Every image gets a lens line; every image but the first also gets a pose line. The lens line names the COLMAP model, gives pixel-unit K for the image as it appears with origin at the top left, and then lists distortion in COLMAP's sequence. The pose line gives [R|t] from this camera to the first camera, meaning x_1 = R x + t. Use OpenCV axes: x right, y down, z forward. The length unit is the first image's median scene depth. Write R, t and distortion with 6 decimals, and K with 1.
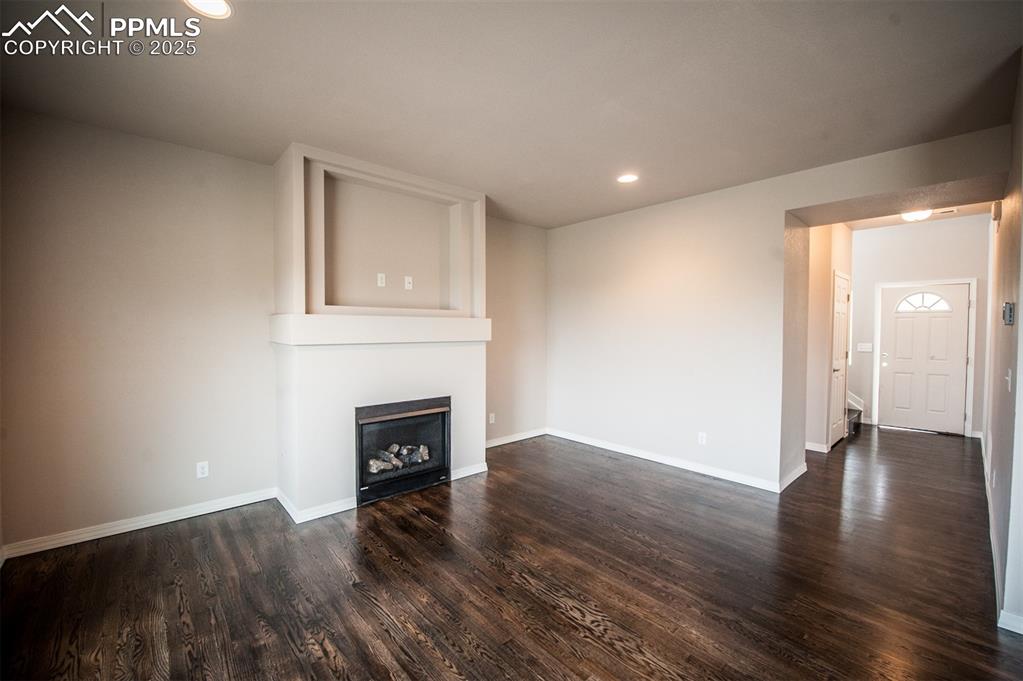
lens RADIAL K [[411.5, 0, 515.6], [0, 411.5, 340.9], [0, 0, 1]] dist [-0.016807, -0.000188]
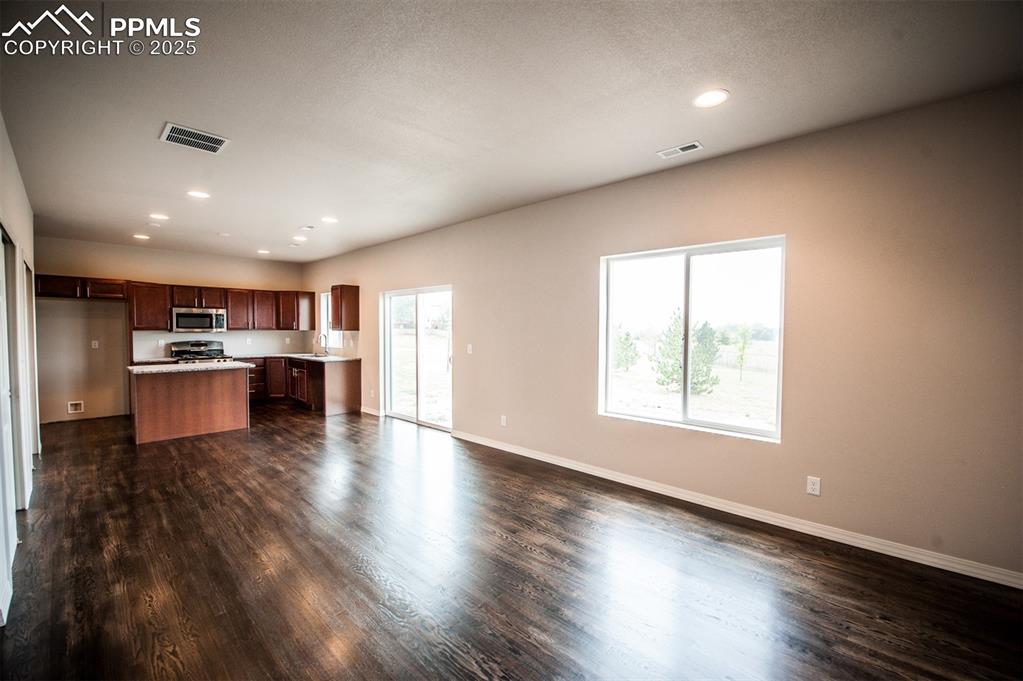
lens RADIAL K [[411.5, 0, 515.6], [0, 411.5, 340.9], [0, 0, 1]] dist [-0.016807, -0.000188]
pose [[-0.994326, -0.002430, -0.106351, 0.046274], [-0.008593, 0.998307, 0.057523, -0.044362], [0.106032, 0.058110, -0.992663, 1.736430]]
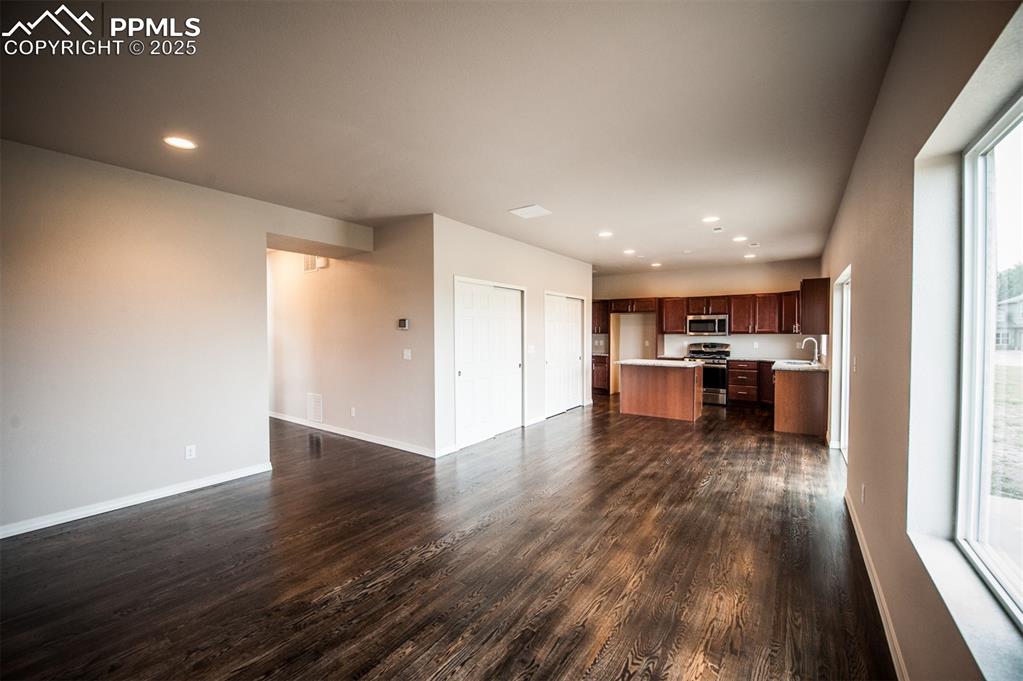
lens RADIAL K [[411.5, 0, 515.6], [0, 411.5, 340.9], [0, 0, 1]] dist [-0.016807, -0.000188]
pose [[-0.232047, -0.023305, 0.972425, -1.014160], [0.026393, 0.999194, 0.030244, -0.019246], [-0.972346, 0.032684, -0.231245, 0.907338]]
